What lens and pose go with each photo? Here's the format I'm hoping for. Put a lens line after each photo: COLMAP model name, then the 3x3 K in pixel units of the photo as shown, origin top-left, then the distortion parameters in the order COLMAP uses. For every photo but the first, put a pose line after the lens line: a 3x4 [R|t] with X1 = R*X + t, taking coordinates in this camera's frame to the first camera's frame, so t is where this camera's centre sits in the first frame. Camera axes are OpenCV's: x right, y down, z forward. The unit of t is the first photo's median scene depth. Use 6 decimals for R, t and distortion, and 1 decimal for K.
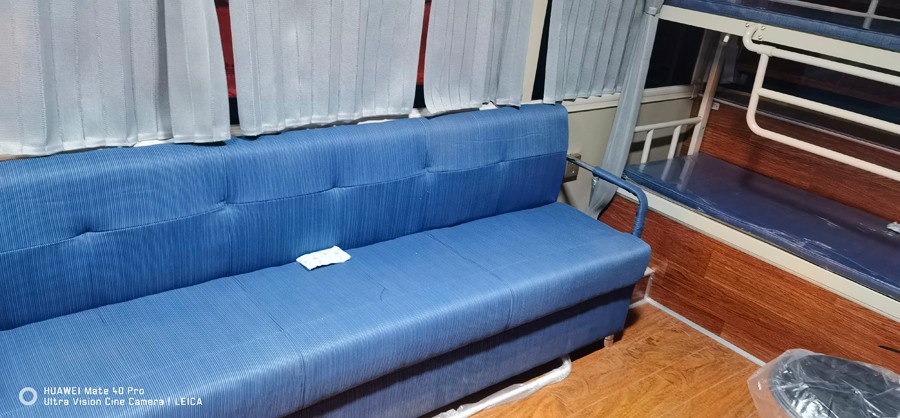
lens RADIAL K [[707.0, 0, 450.0], [0, 707.0, 209.0], [0, 0, 1]] dist [0.047552, -0.001797]
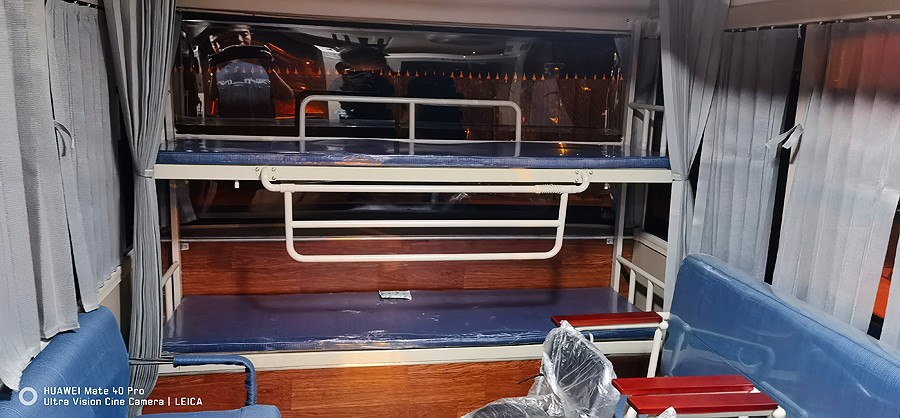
lens RADIAL K [[707.0, 0, 450.0], [0, 707.0, 209.0], [0, 0, 1]] dist [0.047552, -0.001797]
pose [[0.469804, -0.260715, 0.843393, -0.332254], [0.359420, 0.929111, 0.087002, -0.185916], [-0.806288, 0.262259, 0.530207, 0.229380]]
